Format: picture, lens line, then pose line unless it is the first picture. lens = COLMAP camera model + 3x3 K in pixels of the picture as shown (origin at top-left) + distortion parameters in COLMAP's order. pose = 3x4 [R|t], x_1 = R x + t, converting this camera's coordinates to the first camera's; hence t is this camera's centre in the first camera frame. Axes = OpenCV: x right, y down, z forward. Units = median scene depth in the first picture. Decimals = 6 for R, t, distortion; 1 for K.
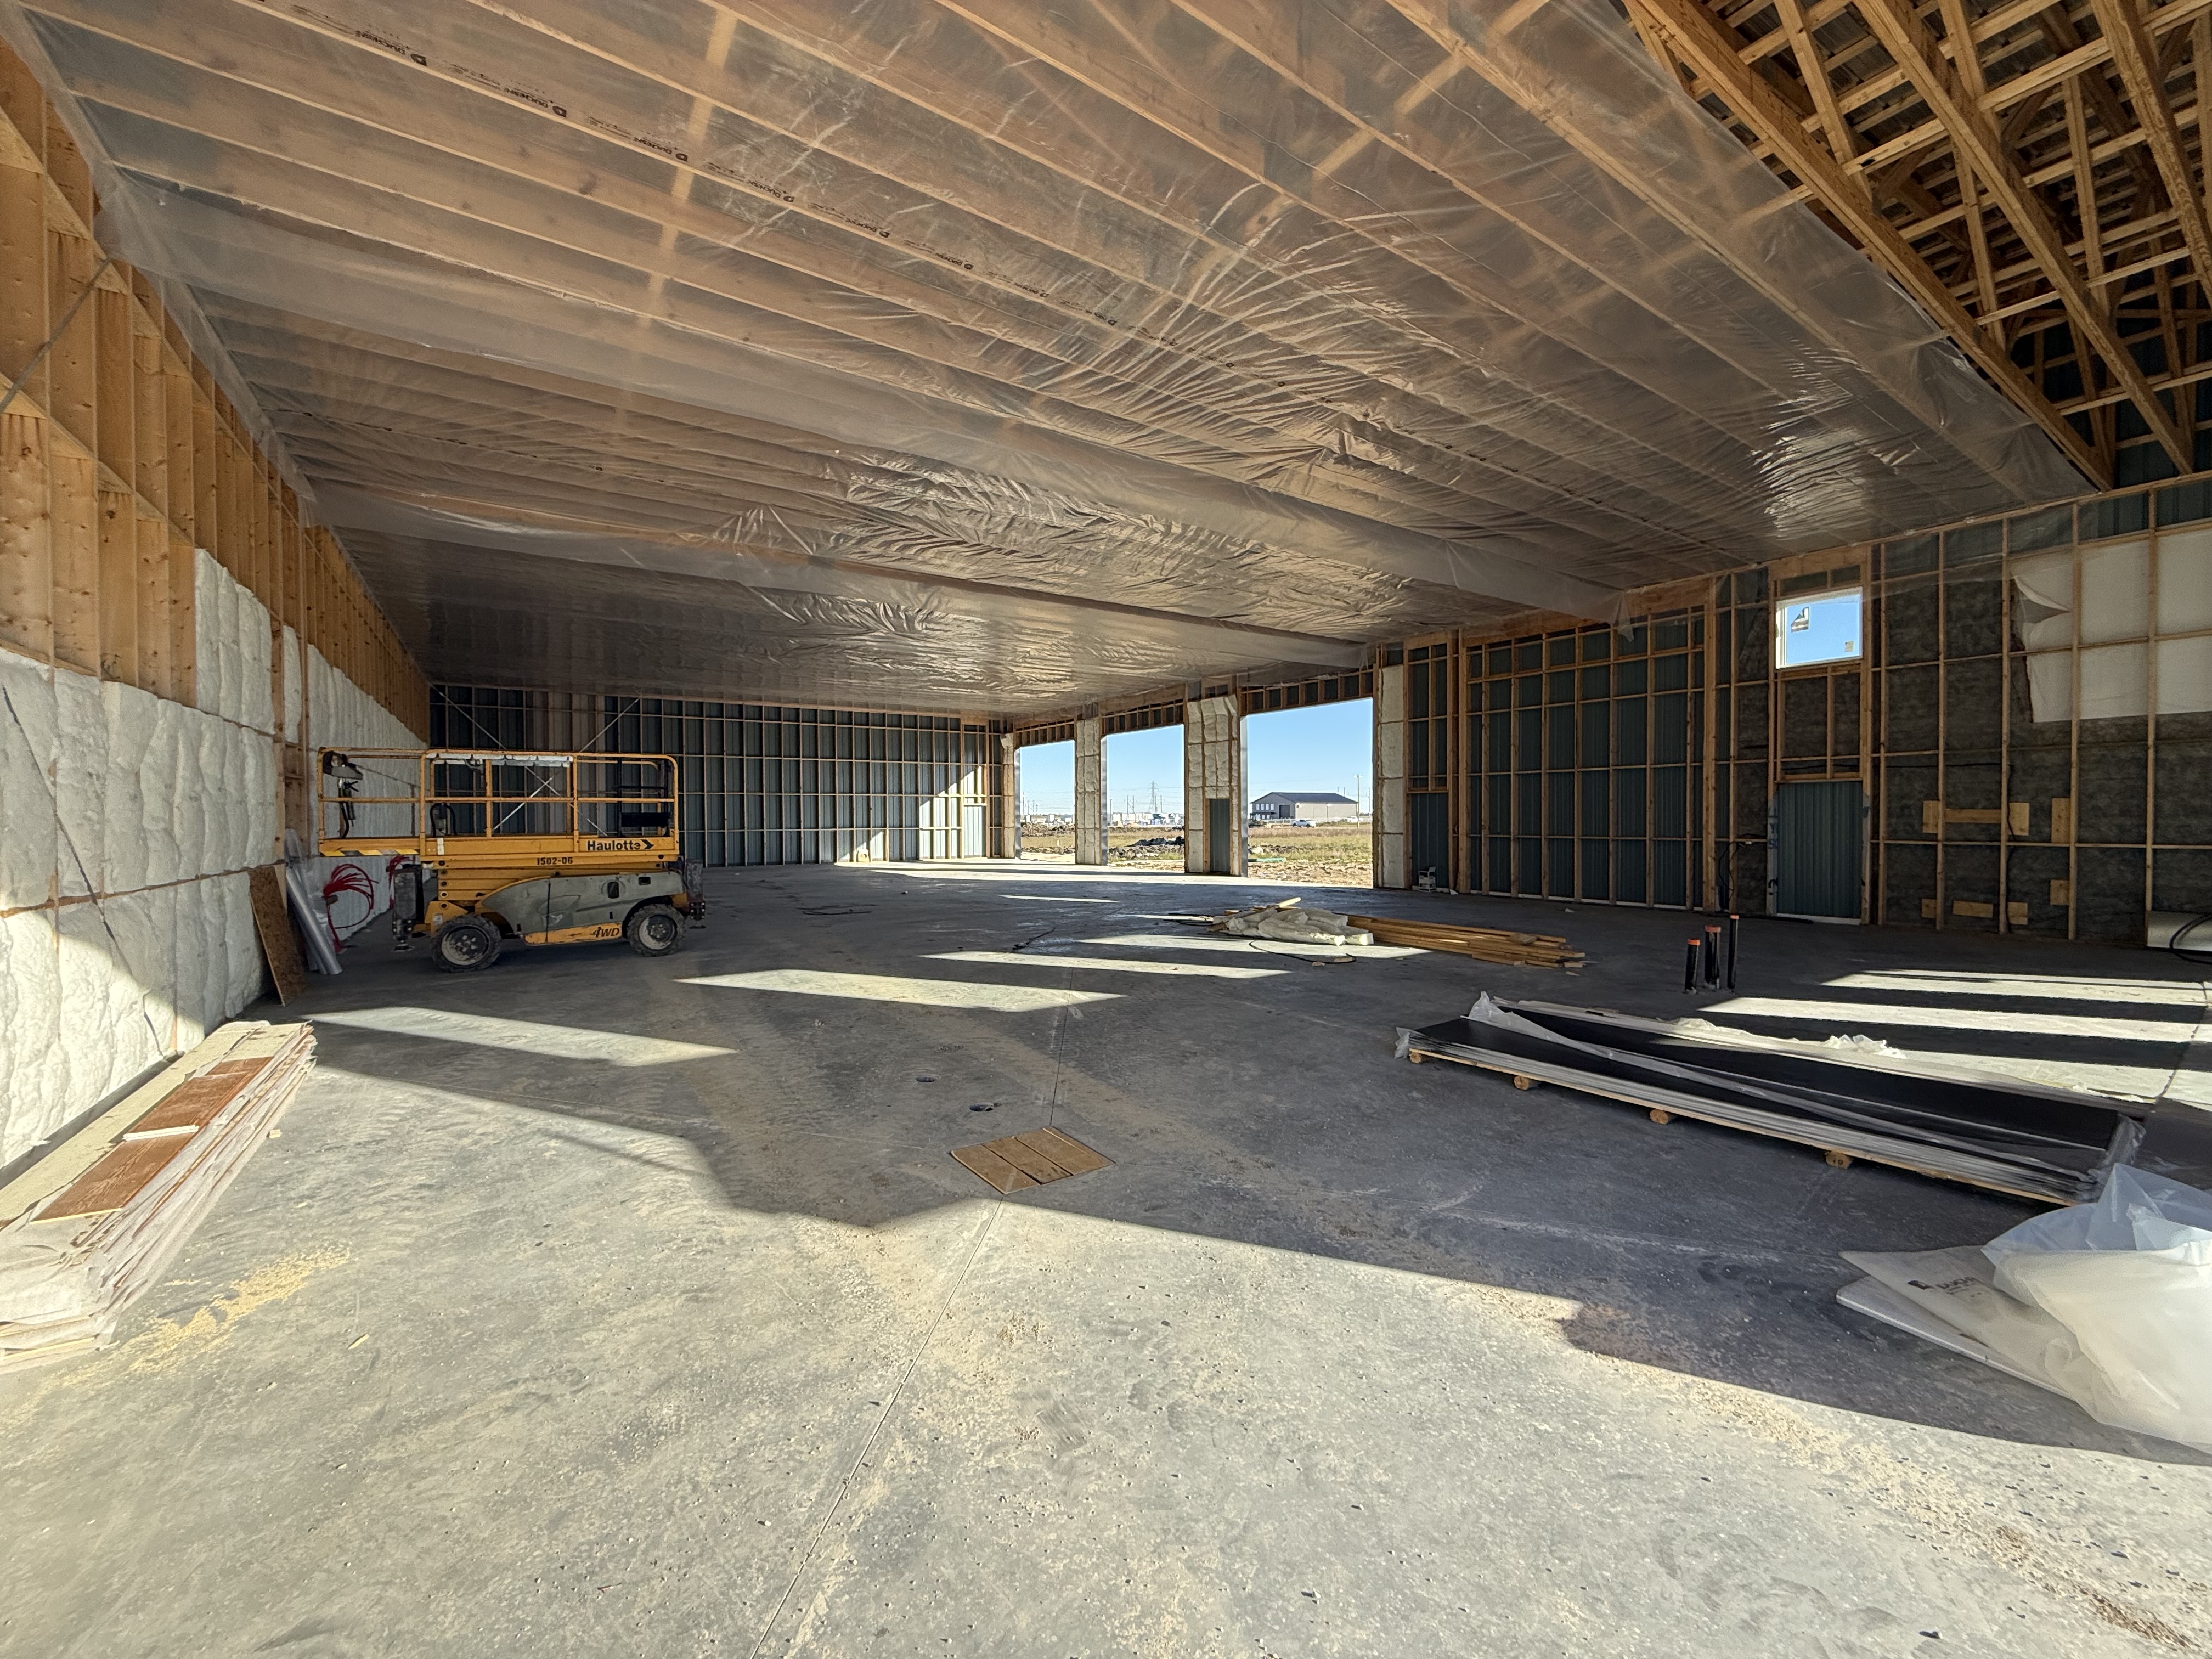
lens RADIAL K [[882.5, 0, 1103.2], [0, 882.5, 828.4], [0, 0, 1]] dist [0.002099, -0.000153]
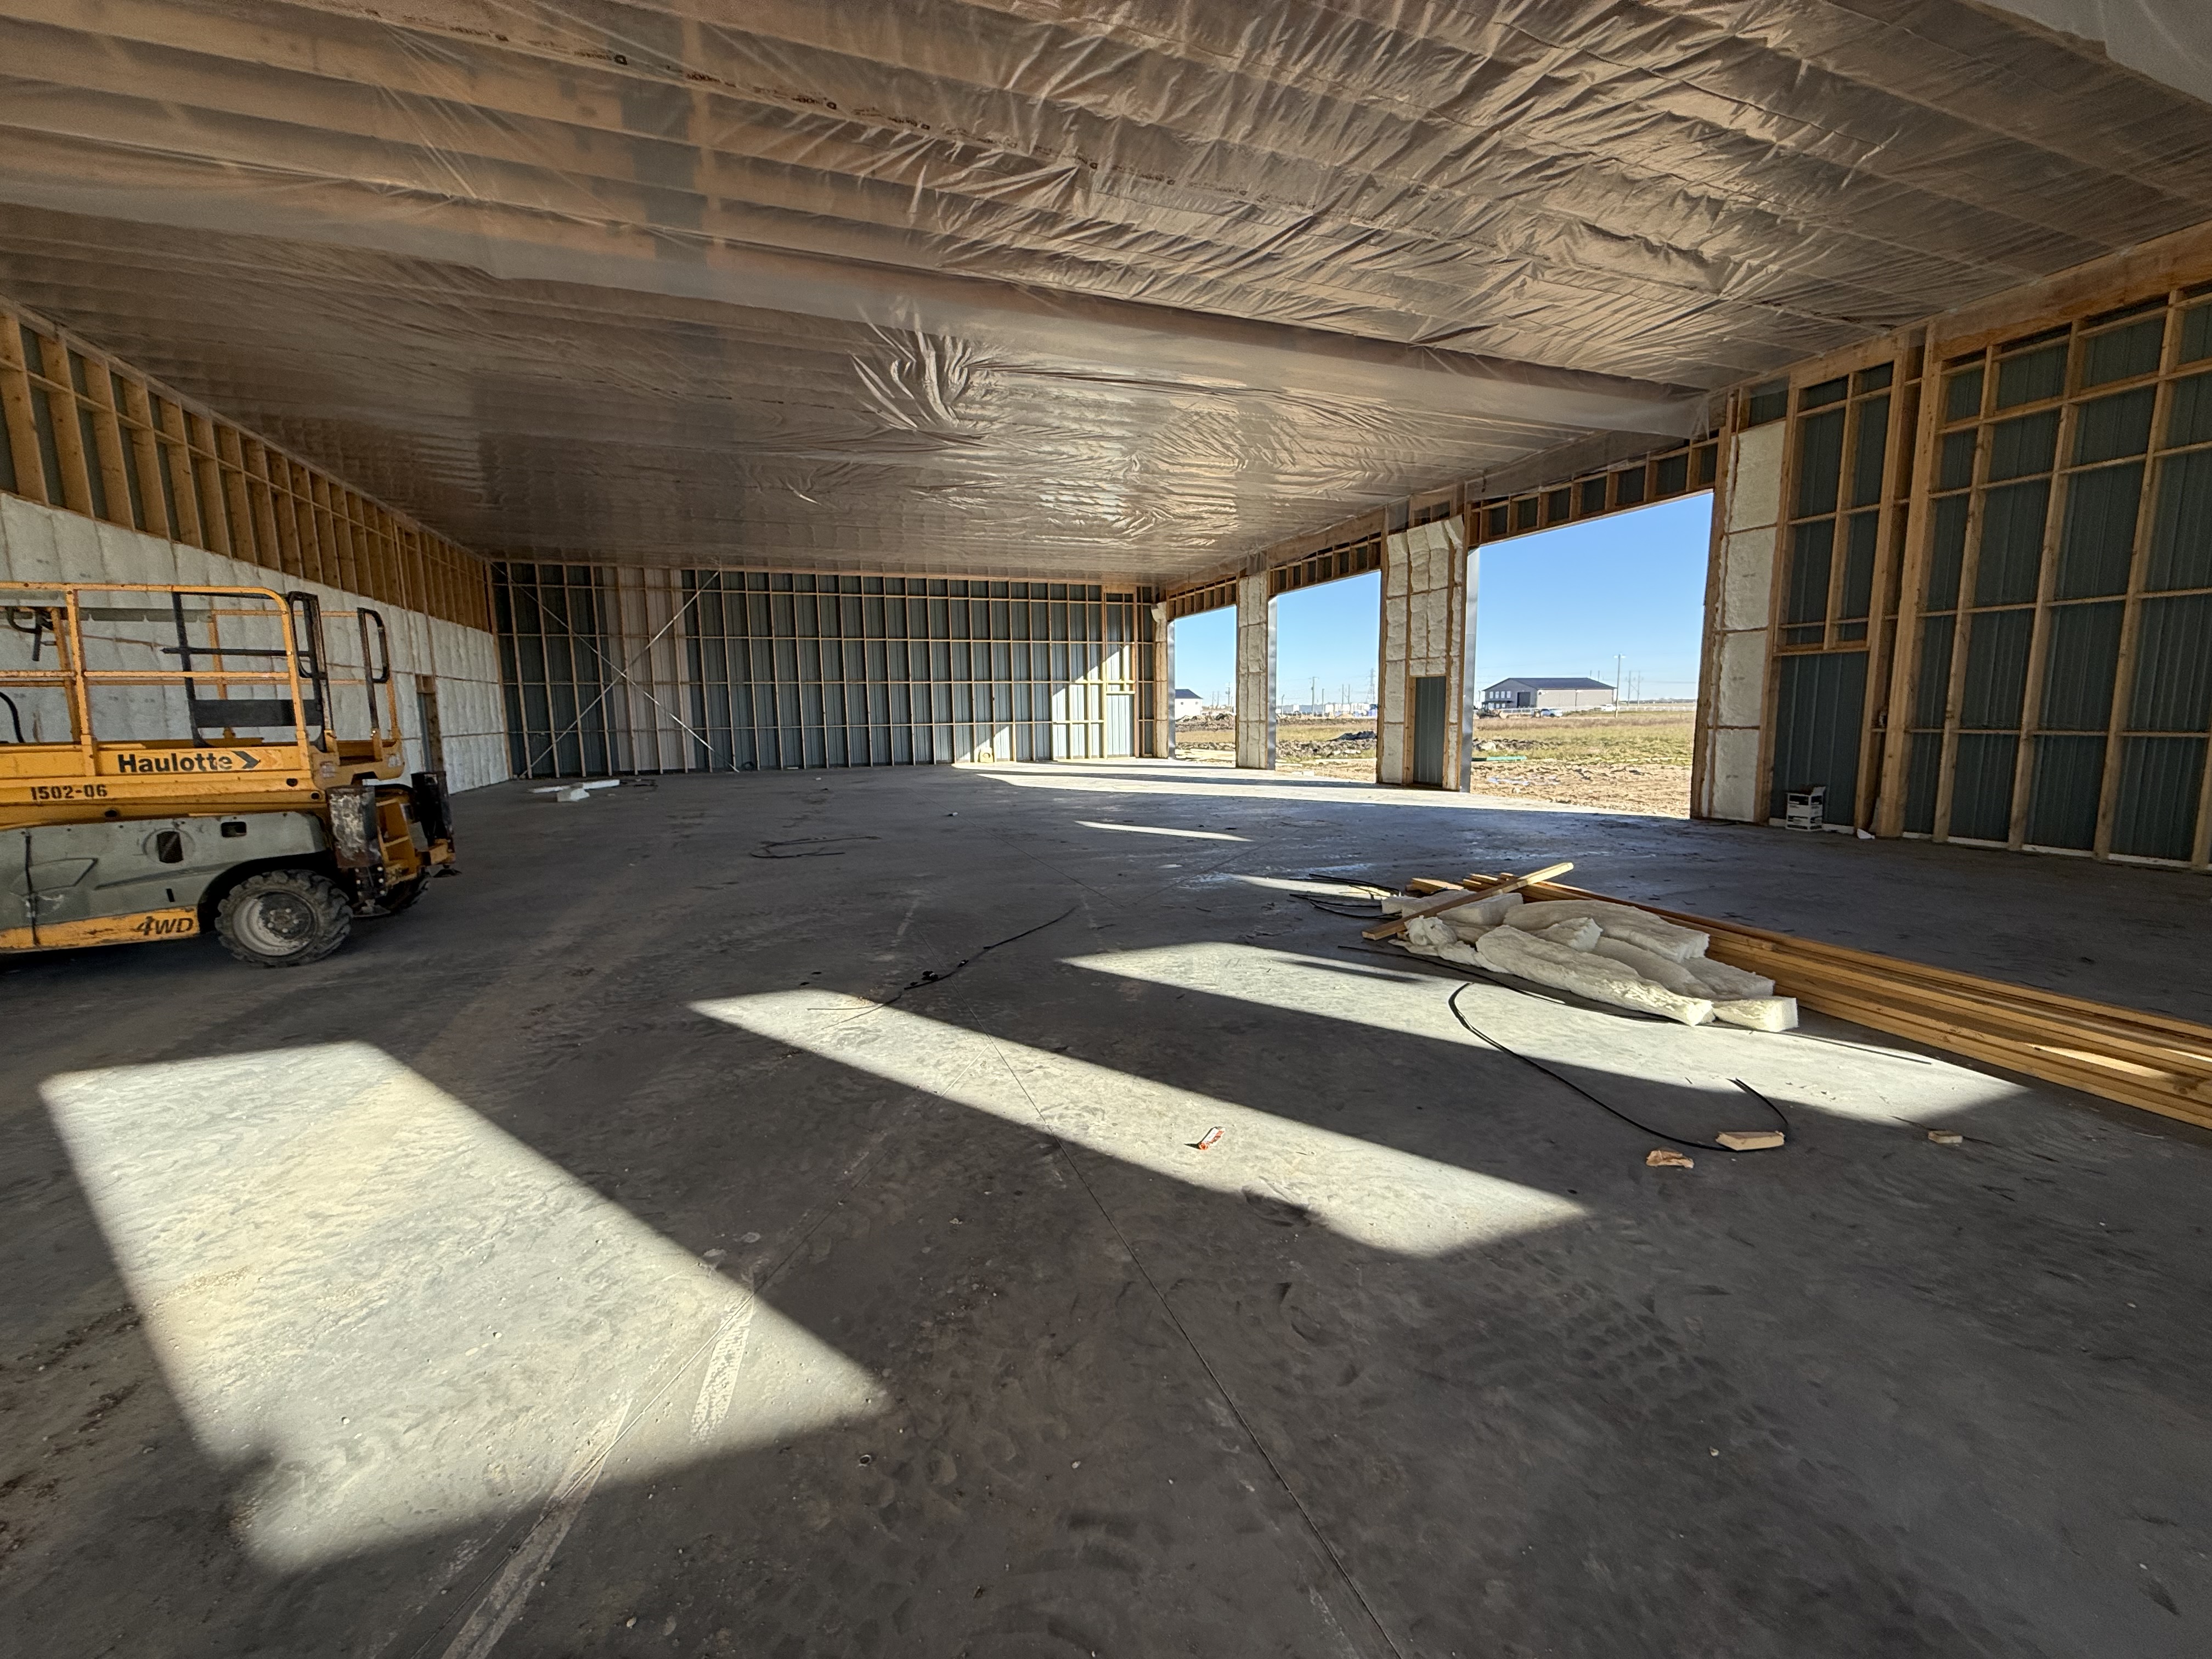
lens RADIAL K [[882.5, 0, 1102.4], [0, 882.5, 828.5], [0, 0, 1]] dist [0.002099, -0.000153]
pose [[0.971877, 0.021954, -0.234464, 0.042756], [0.006625, 0.992702, 0.120413, -0.000638], [0.235396, -0.118580, 0.964639, 0.238783]]
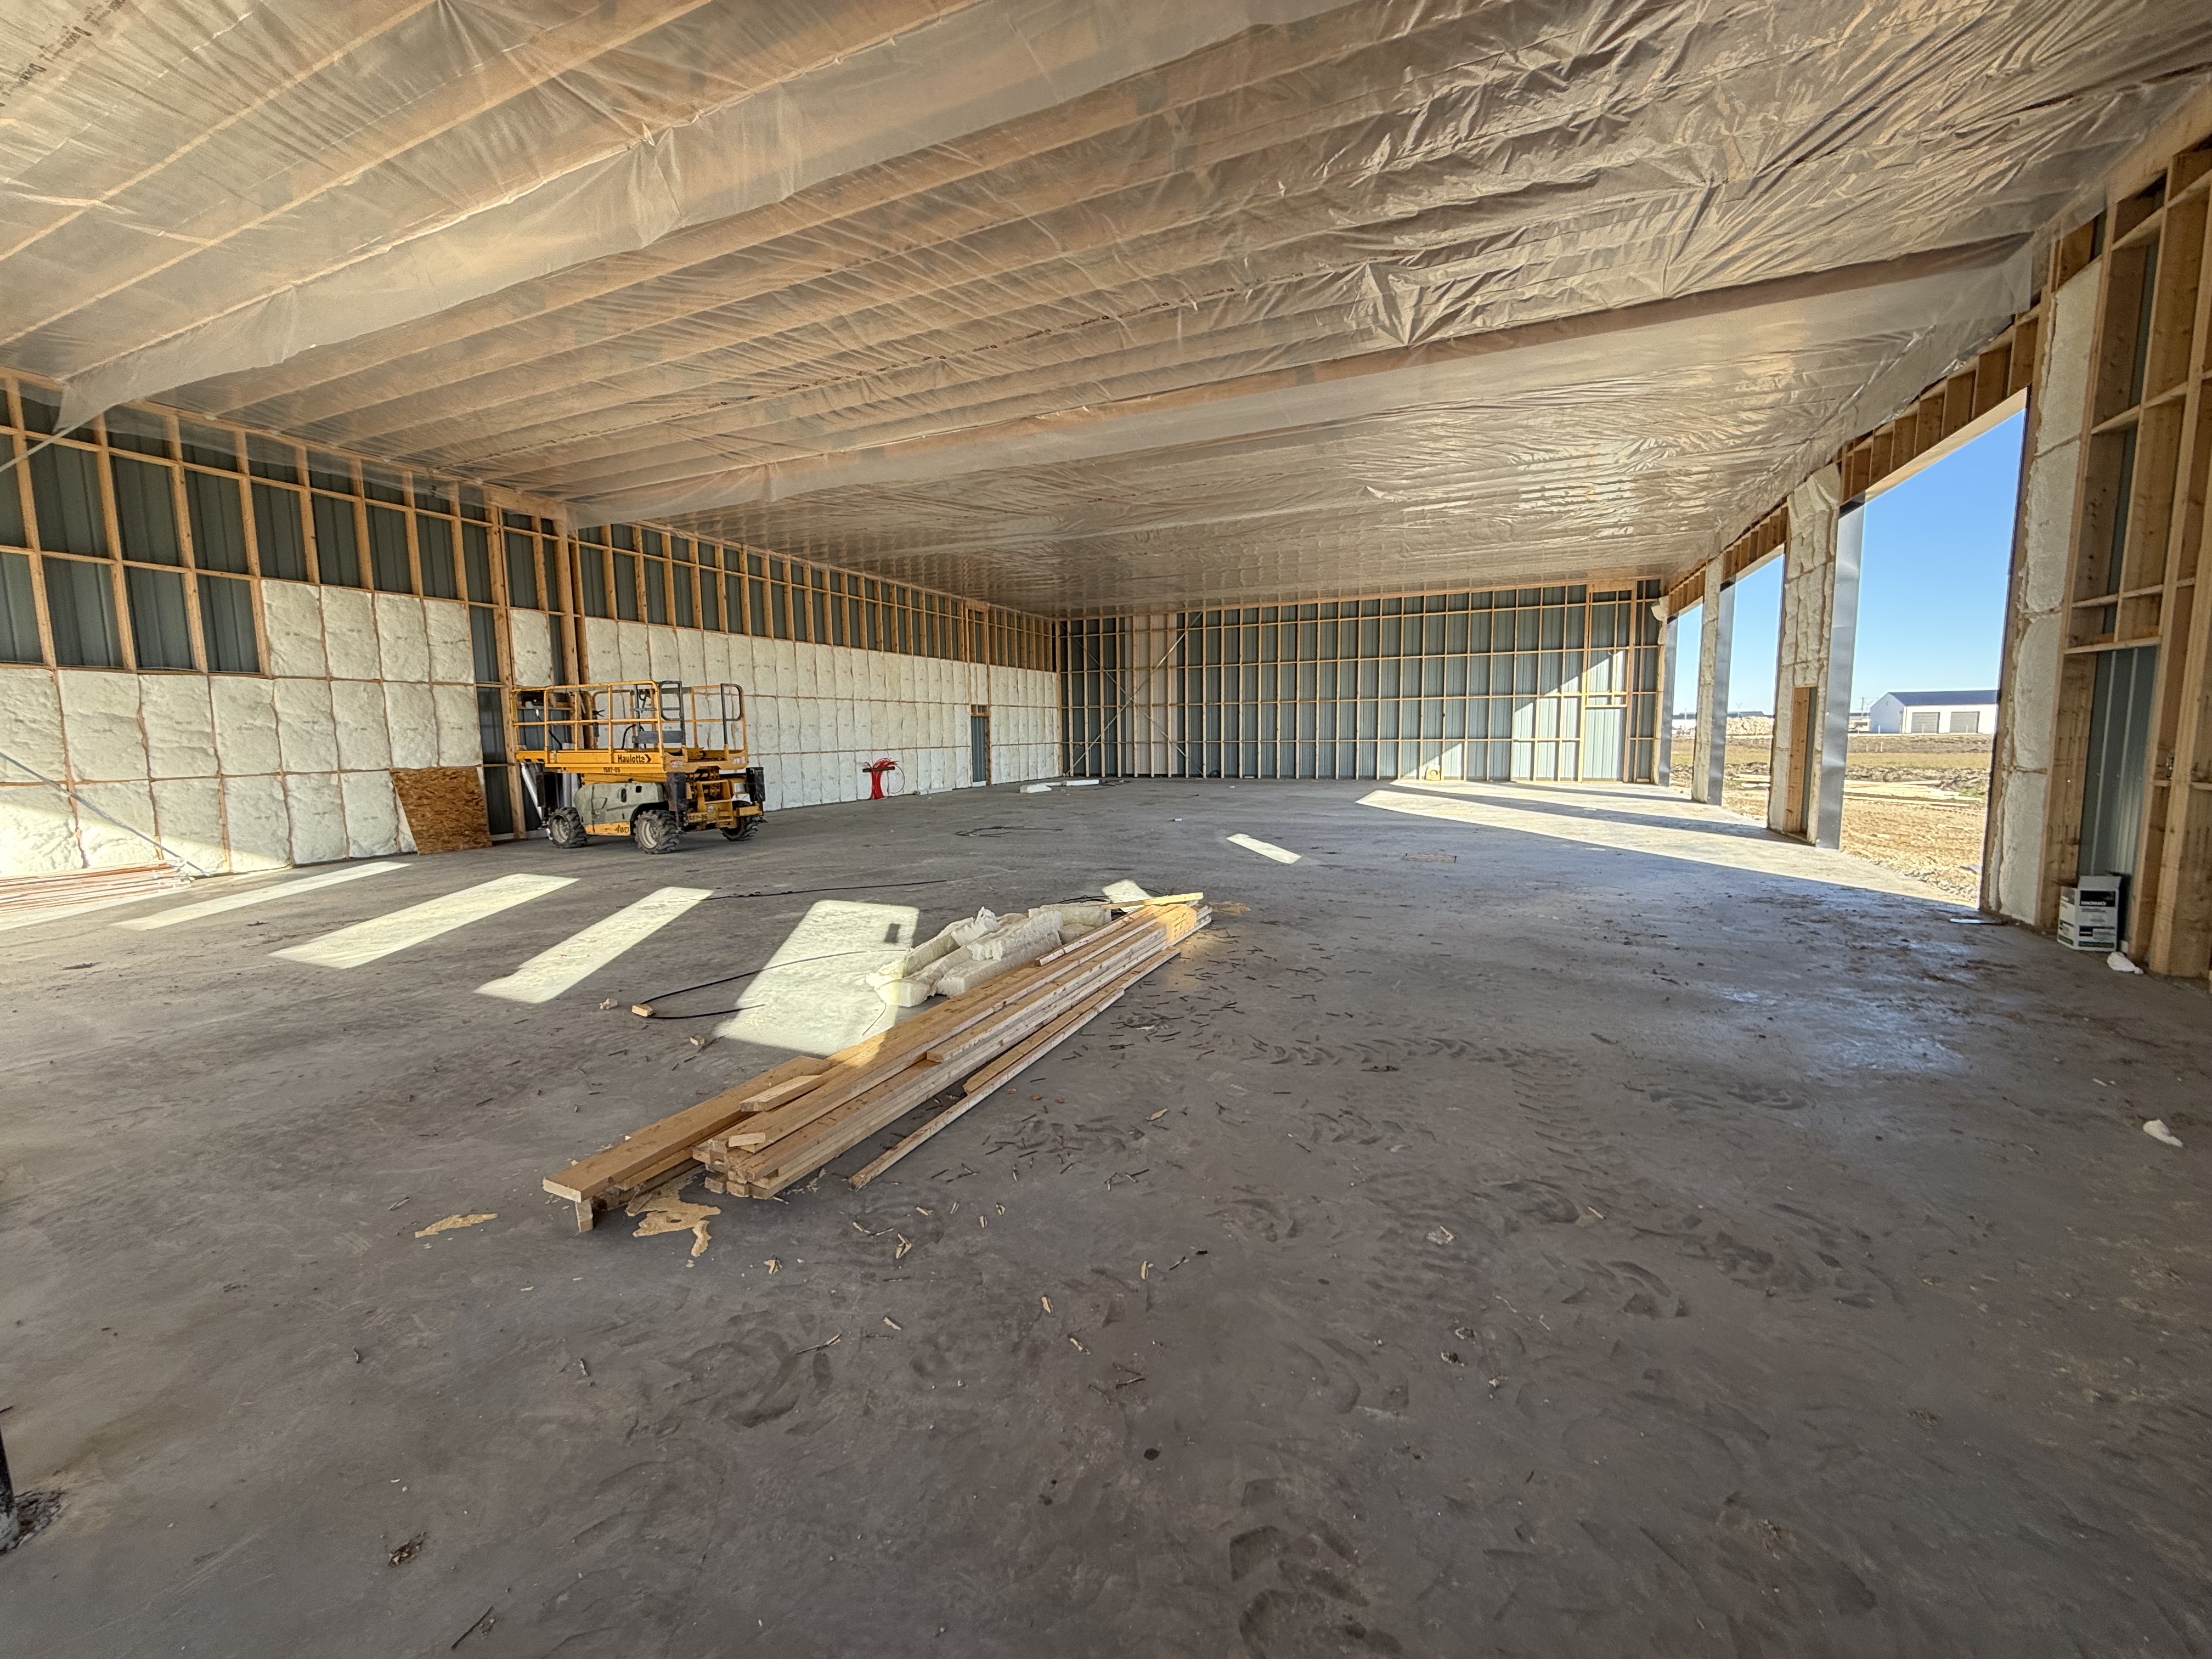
lens RADIAL K [[882.5, 0, 1096.0], [0, 882.5, 823.3], [0, 0, 1]] dist [0.002099, -0.000153]
pose [[0.522969, 0.087893, -0.847808, 0.315369], [-0.001507, 0.994763, 0.102198, -0.006802], [0.852351, -0.052169, 0.520362, 0.352617]]
